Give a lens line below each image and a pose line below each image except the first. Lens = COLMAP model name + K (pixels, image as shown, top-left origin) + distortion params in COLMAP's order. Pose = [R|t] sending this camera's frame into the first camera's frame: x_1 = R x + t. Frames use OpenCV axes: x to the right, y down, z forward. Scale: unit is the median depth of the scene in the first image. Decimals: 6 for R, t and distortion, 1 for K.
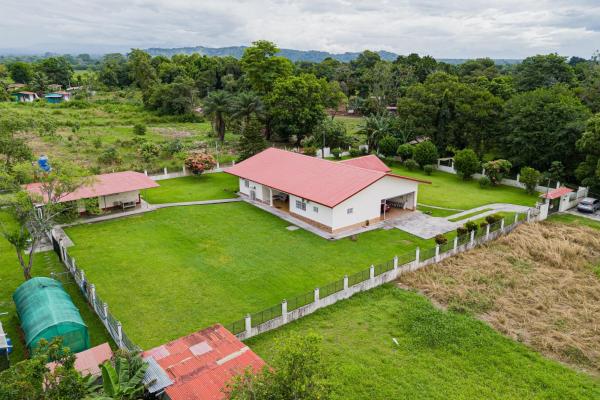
lens RADIAL K [[455.1, 0, 302.3], [0, 455.1, 210.9], [0, 0, 1]] dist [0.011277, 0.004232]
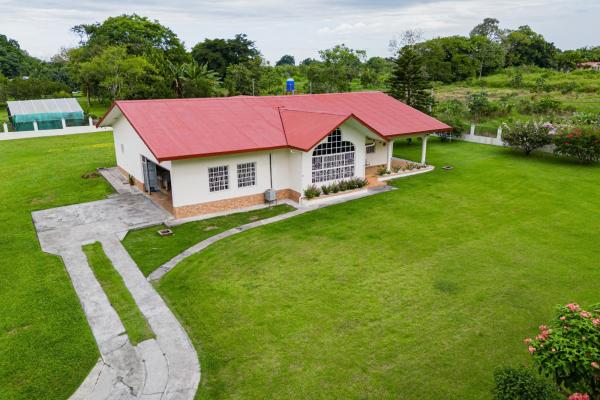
lens RADIAL K [[451.0, 0, 283.1], [0, 451.0, 199.3], [0, 0, 1]] dist [0.074959, -0.001219]
pose [[-0.119984, 0.283323, -0.951489, 0.735675], [-0.284399, 0.908437, 0.306367, -0.204374], [0.951168, 0.307361, -0.028421, 1.249351]]
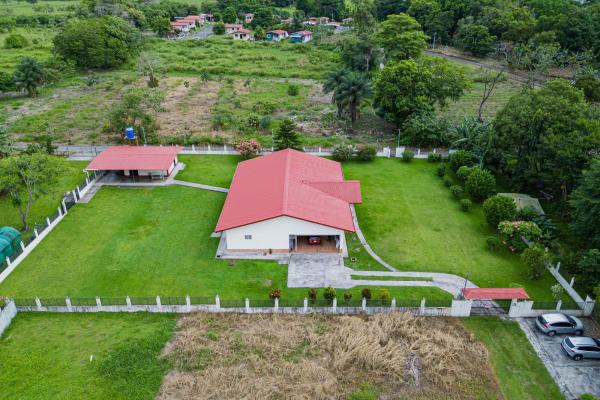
lens RADIAL K [[455.1, 0, 302.3], [0, 455.1, 210.9], [0, 0, 1]] dist [0.011277, 0.004232]
pose [[0.776166, 0.288726, -0.560538, 0.796973], [-0.184098, 0.954033, 0.236494, -0.342235], [0.603054, -0.080365, 0.793642, 0.199609]]
